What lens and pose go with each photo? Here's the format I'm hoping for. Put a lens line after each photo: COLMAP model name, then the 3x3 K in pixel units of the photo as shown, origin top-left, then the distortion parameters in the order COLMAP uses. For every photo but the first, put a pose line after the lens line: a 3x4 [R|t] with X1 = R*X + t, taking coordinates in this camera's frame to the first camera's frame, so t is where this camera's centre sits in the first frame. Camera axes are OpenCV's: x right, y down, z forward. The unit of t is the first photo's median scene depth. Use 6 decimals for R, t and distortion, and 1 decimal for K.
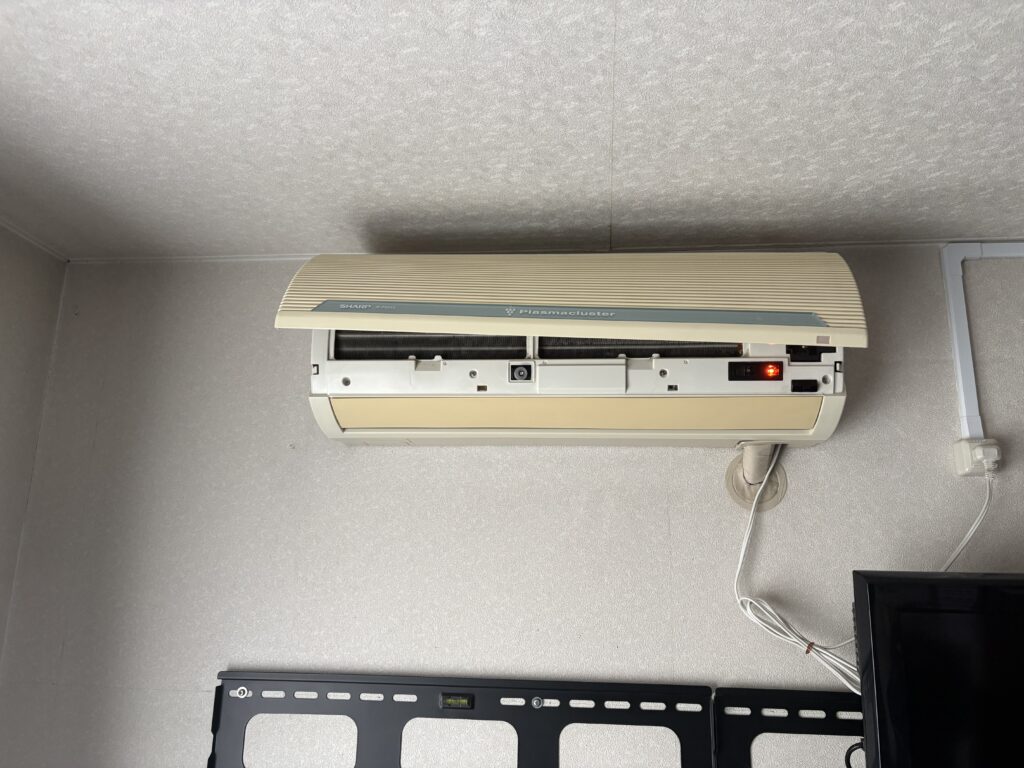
lens RADIAL K [[784.6, 0, 512.0], [0, 784.6, 384.0], [0, 0, 1]] dist [0.003914, -0.004252]
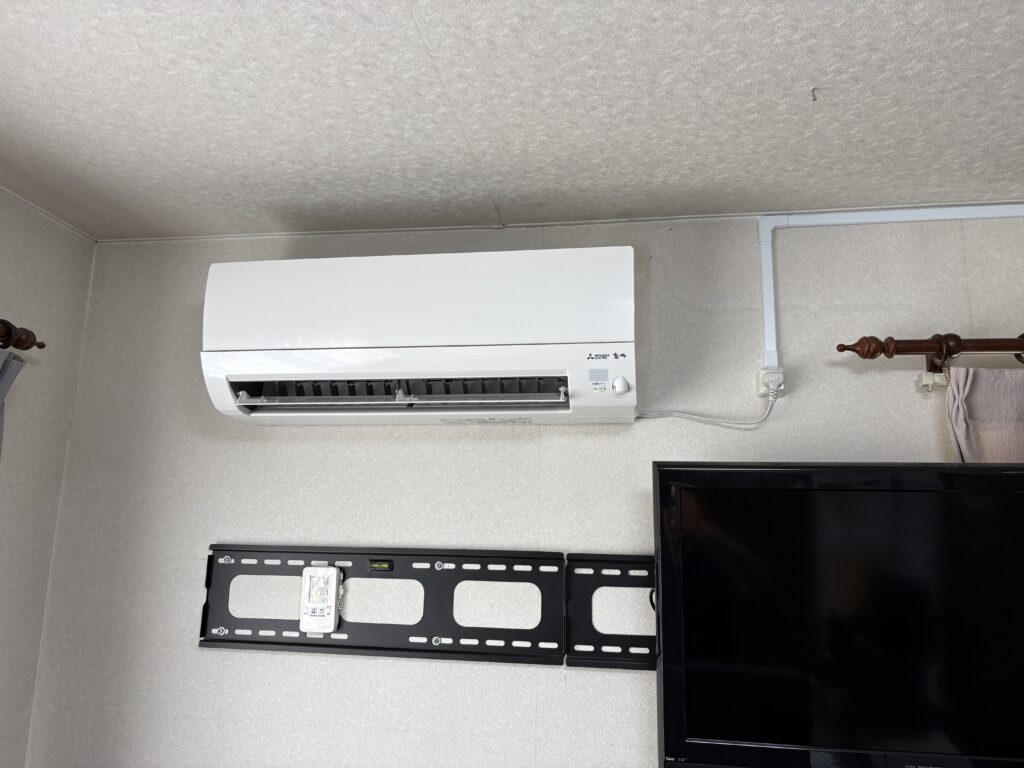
lens RADIAL K [[797.7, 0, 512.0], [0, 797.7, 384.0], [0, 0, 1]] dist [-0.000667, 0.014410]
pose [[0.998109, -0.007389, -0.061030, 0.248523], [0.009773, 0.999197, 0.038849, 0.042147], [0.060694, -0.039372, 0.997380, -0.353882]]
